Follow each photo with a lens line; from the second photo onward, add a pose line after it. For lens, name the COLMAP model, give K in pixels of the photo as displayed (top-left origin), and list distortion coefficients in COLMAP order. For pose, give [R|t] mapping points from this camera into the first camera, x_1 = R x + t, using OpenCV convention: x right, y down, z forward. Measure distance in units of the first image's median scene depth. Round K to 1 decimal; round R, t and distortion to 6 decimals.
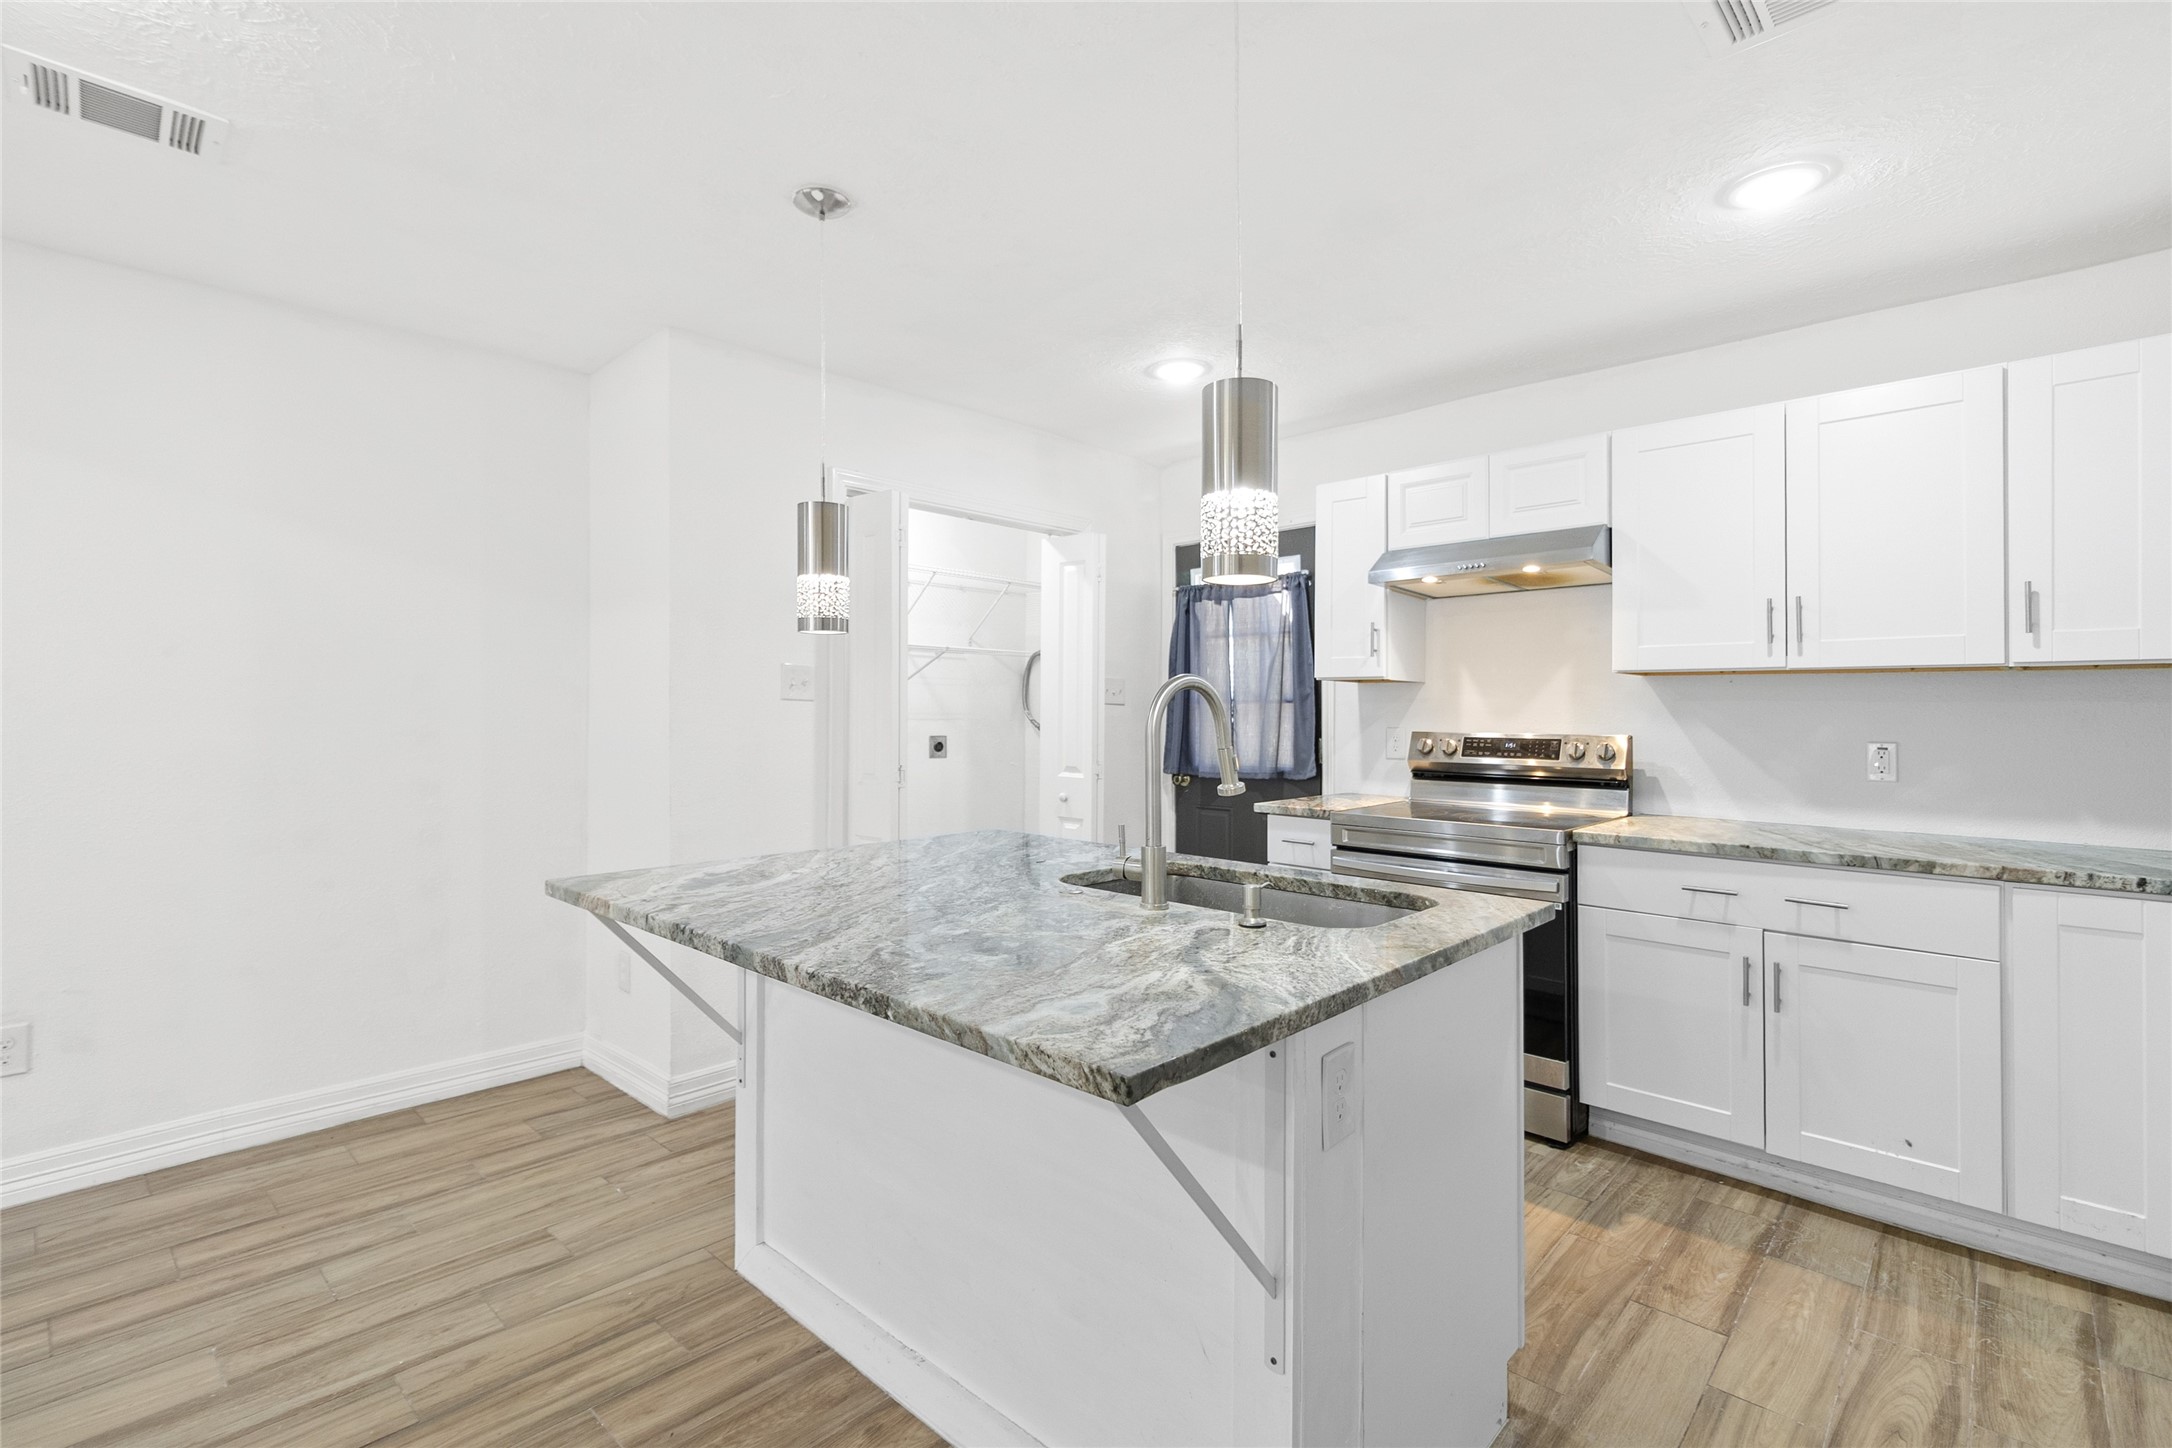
lens RADIAL K [[1007.6, 0, 1074.1], [0, 1007.6, 733.7], [0, 0, 1]] dist [-0.001059, 0.000067]
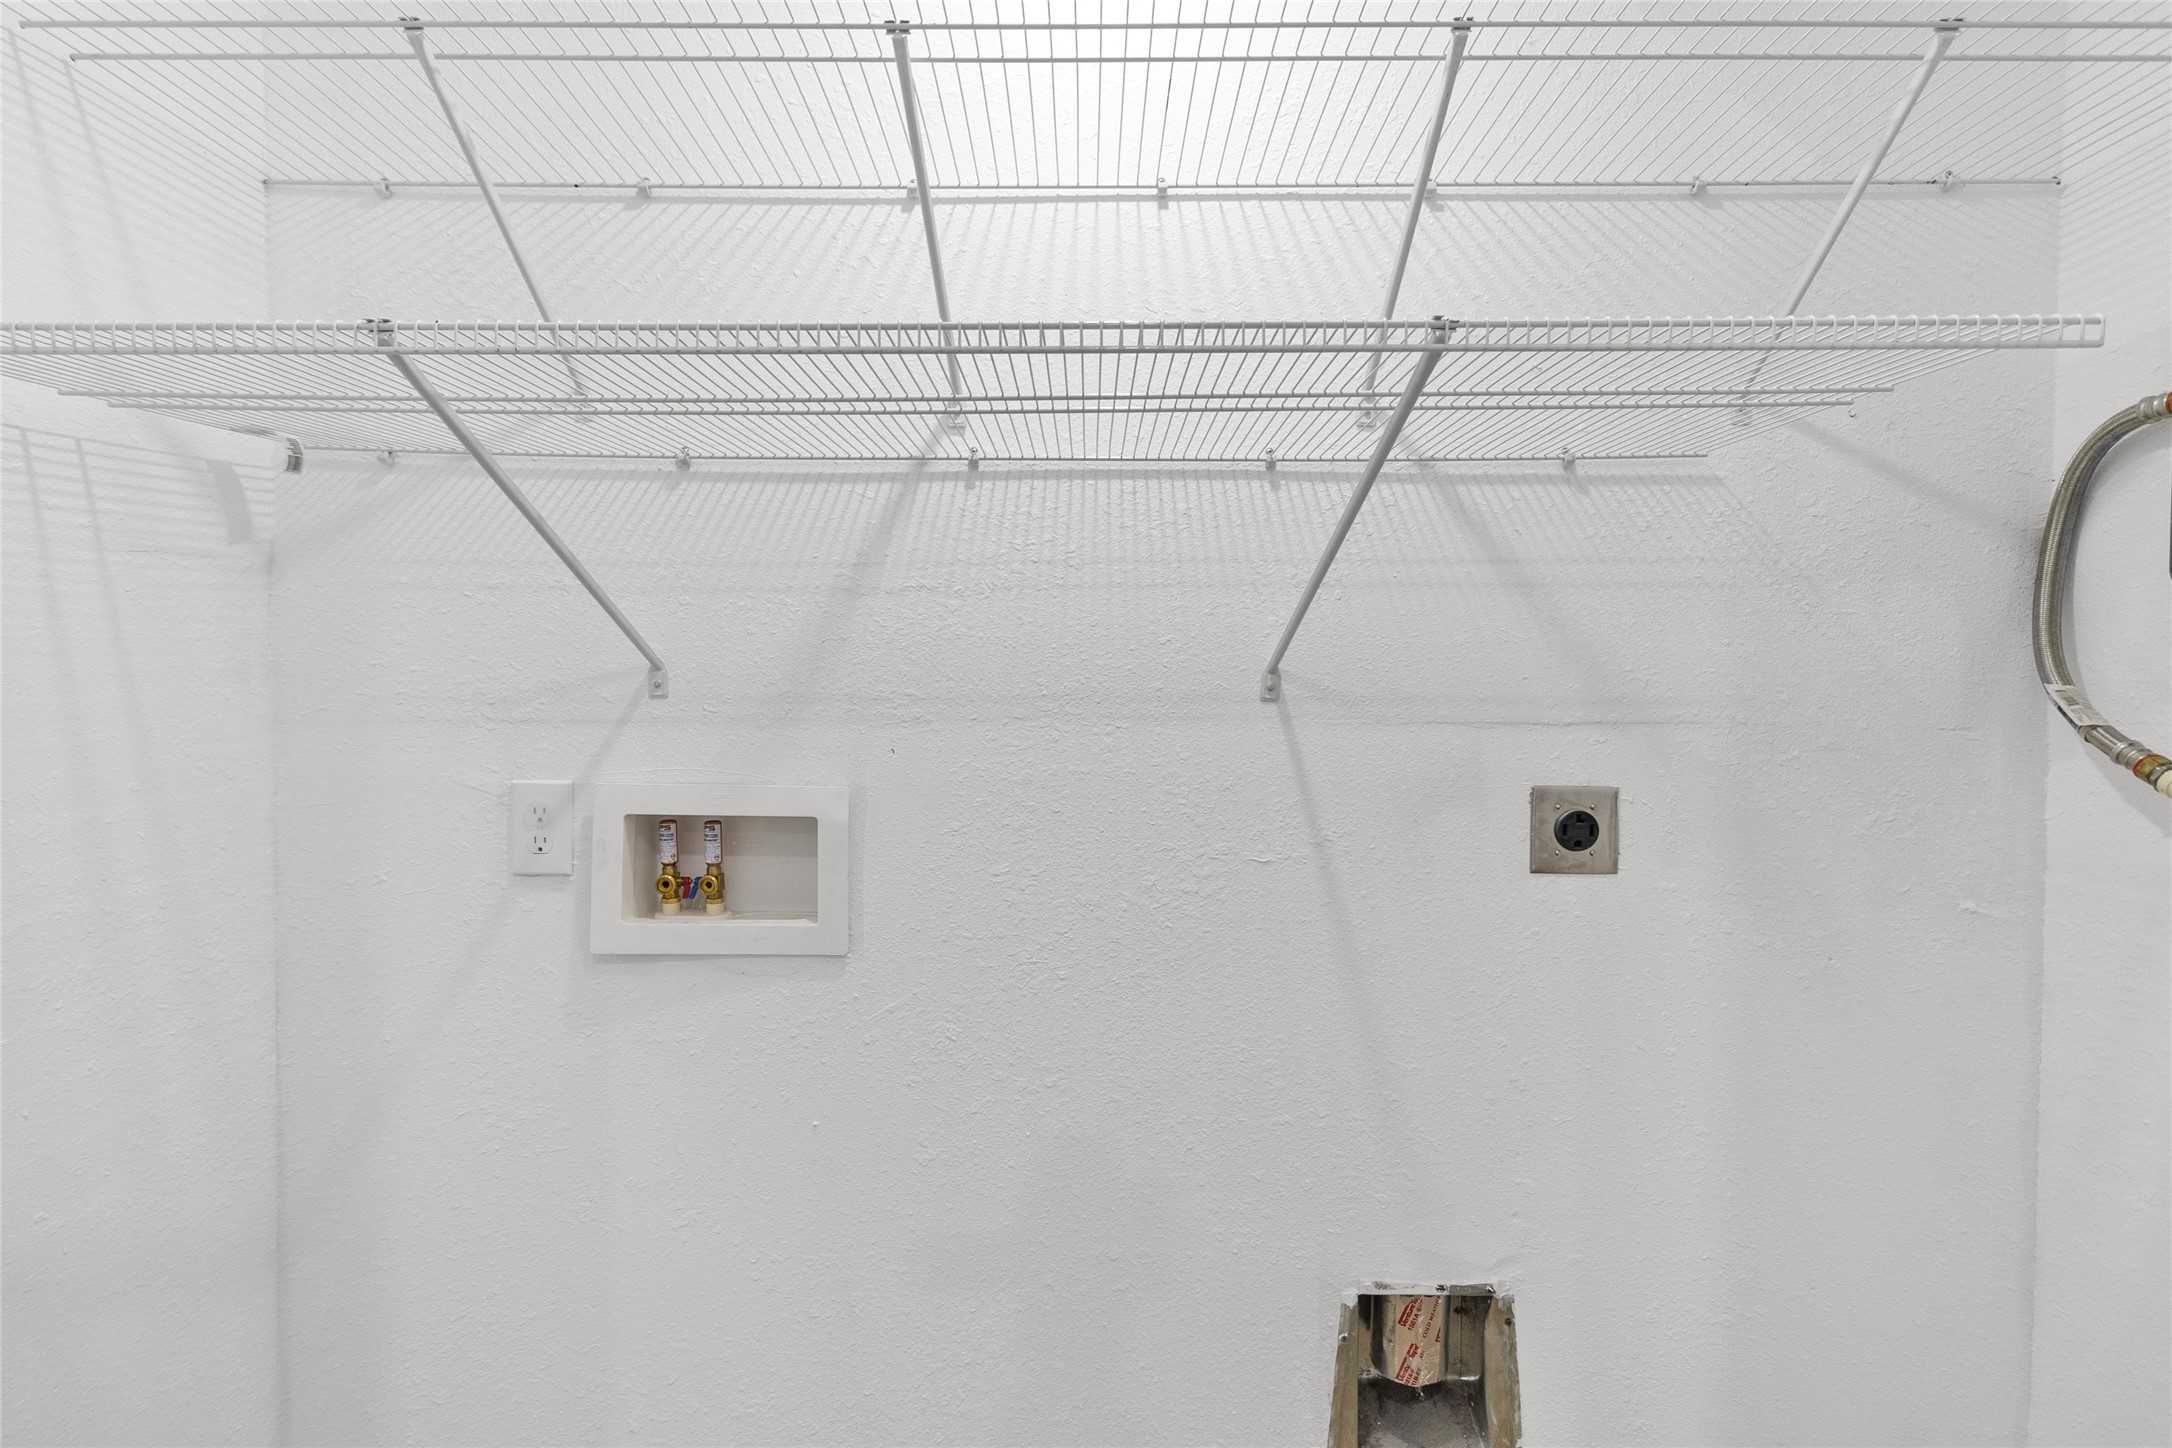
lens RADIAL K [[1007.6, 0, 1091.3], [0, 1007.6, 725.5], [0, 0, 1]] dist [-0.001059, 0.000067]
pose [[0.685705, 0.005894, -0.727856, -0.033459], [-0.012148, 0.999921, -0.003347, -0.011224], [0.727778, 0.011138, 0.685722, 0.732812]]
